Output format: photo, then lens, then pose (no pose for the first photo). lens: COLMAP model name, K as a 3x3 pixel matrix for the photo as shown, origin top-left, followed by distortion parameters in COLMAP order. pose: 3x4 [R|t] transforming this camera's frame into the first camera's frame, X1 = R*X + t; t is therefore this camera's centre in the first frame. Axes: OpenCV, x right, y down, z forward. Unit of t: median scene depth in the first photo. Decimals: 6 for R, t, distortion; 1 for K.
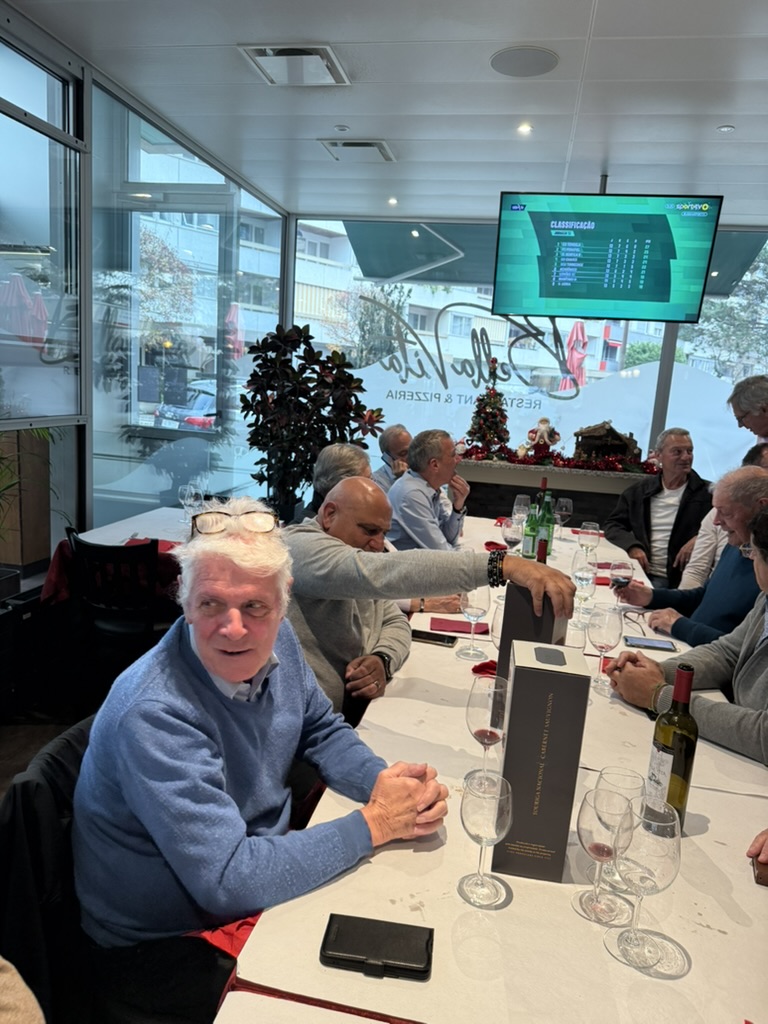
lens RADIAL K [[725.0, 0, 384.0], [0, 725.0, 512.0], [0, 0, 1]] dist [0.156402, -0.234904]
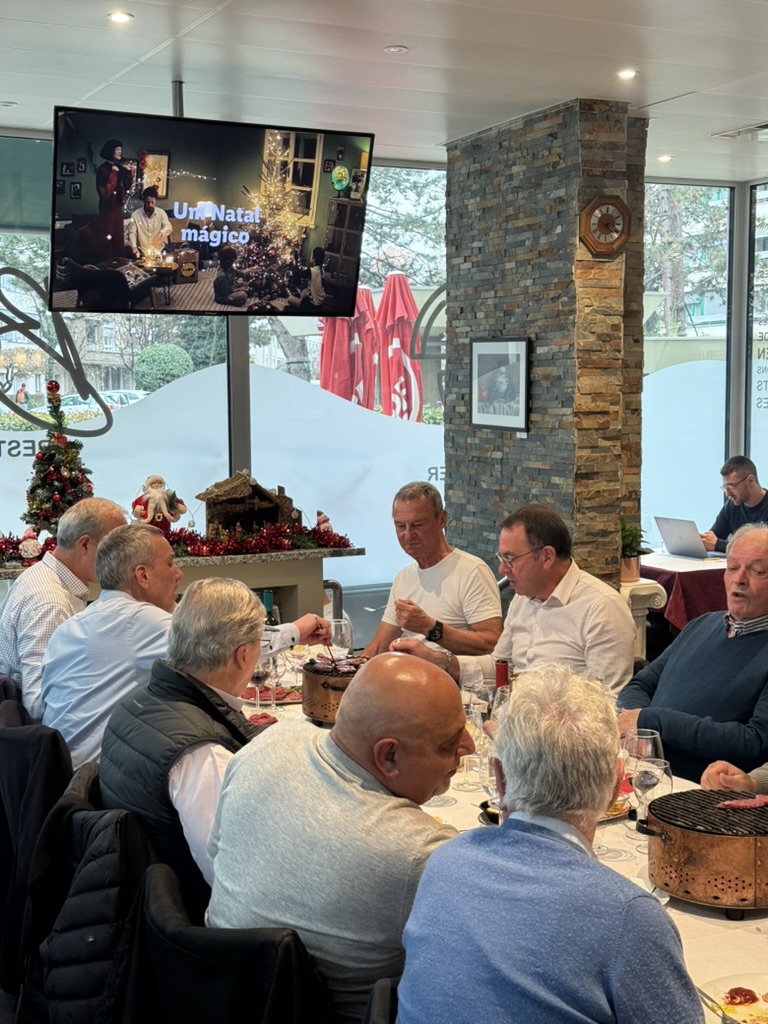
lens RADIAL K [[1427.4, 0, 384.0], [0, 1427.4, 512.0], [0, 0, 1]] dist [0.271372, -0.748769]
pose [[0.782966, -0.125176, 0.609340, -0.300957], [0.166824, 0.985916, -0.011824, -0.050250], [-0.599278, 0.110911, 0.792821, -0.016251]]
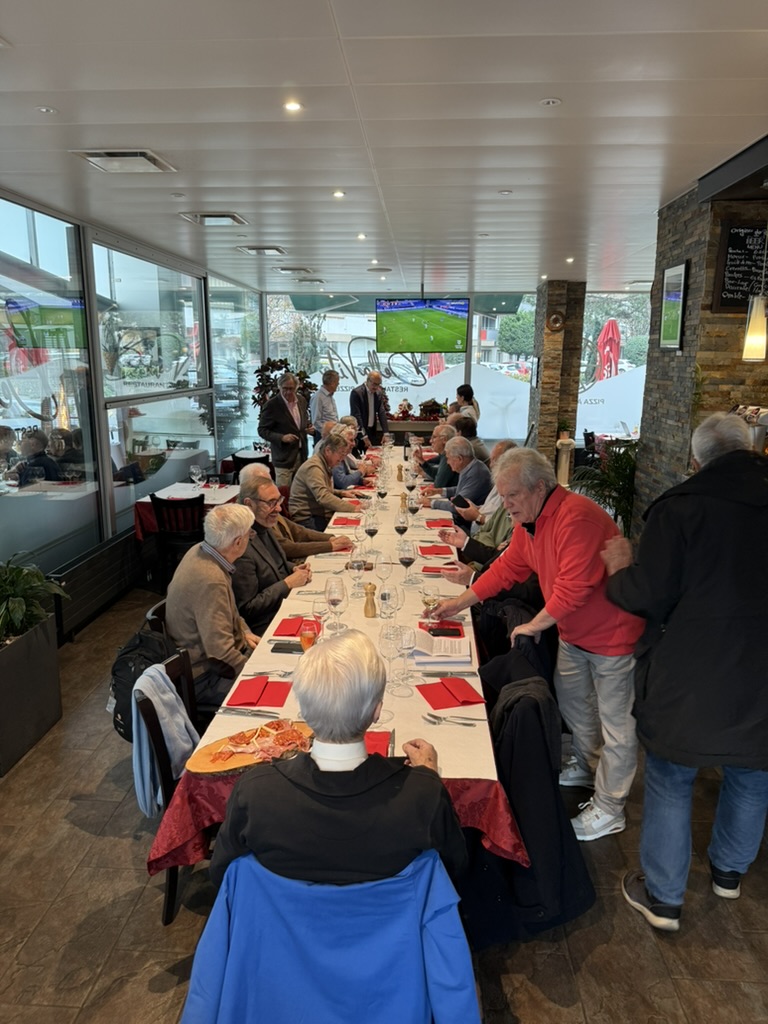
lens RADIAL K [[719.0, 0, 375.8], [0, 719.0, 521.5], [0, 0, 1]] dist [0.115739, -0.136436]
pose [[0.990227, -0.087899, 0.108276, -0.112486], [0.082099, 0.994998, 0.056916, 0.091518], [-0.112737, -0.047470, 0.992490, -0.978791]]
